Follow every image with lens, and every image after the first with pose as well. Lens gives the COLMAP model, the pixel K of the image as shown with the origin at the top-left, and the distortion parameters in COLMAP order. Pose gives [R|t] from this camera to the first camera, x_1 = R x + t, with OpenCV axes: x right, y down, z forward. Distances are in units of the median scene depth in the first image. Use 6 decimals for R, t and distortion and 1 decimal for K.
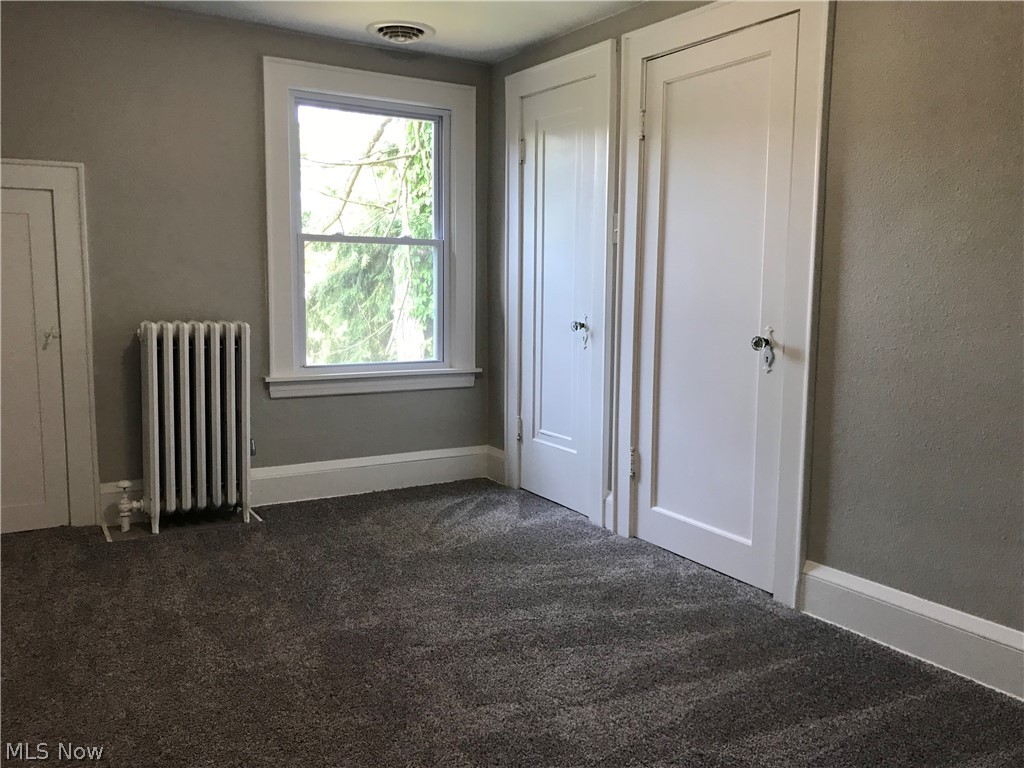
lens RADIAL K [[839.3, 0, 505.1], [0, 839.3, 381.0], [0, 0, 1]] dist [0.103538, -0.214102]
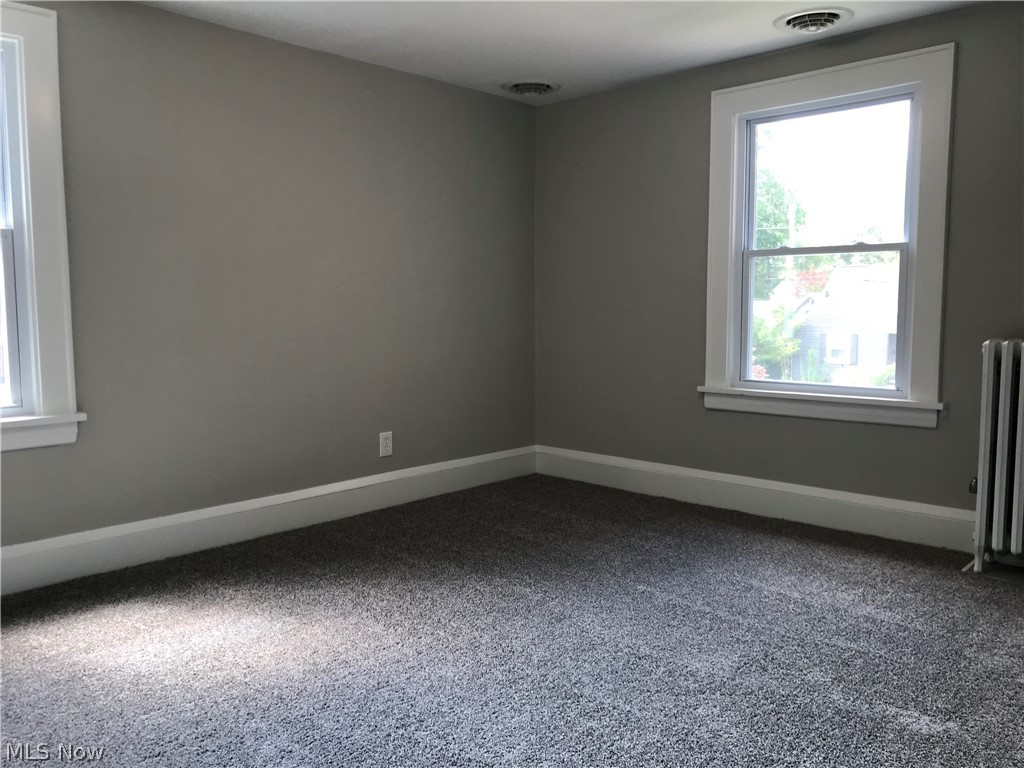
lens RADIAL K [[839.3, 0, 505.1], [0, 839.3, 381.0], [0, 0, 1]] dist [0.103538, -0.214102]
pose [[0.265465, 0.074273, -0.961255, 0.682734], [-0.099443, 0.993820, 0.049326, -0.039789], [0.958978, 0.082496, 0.271210, 0.458283]]
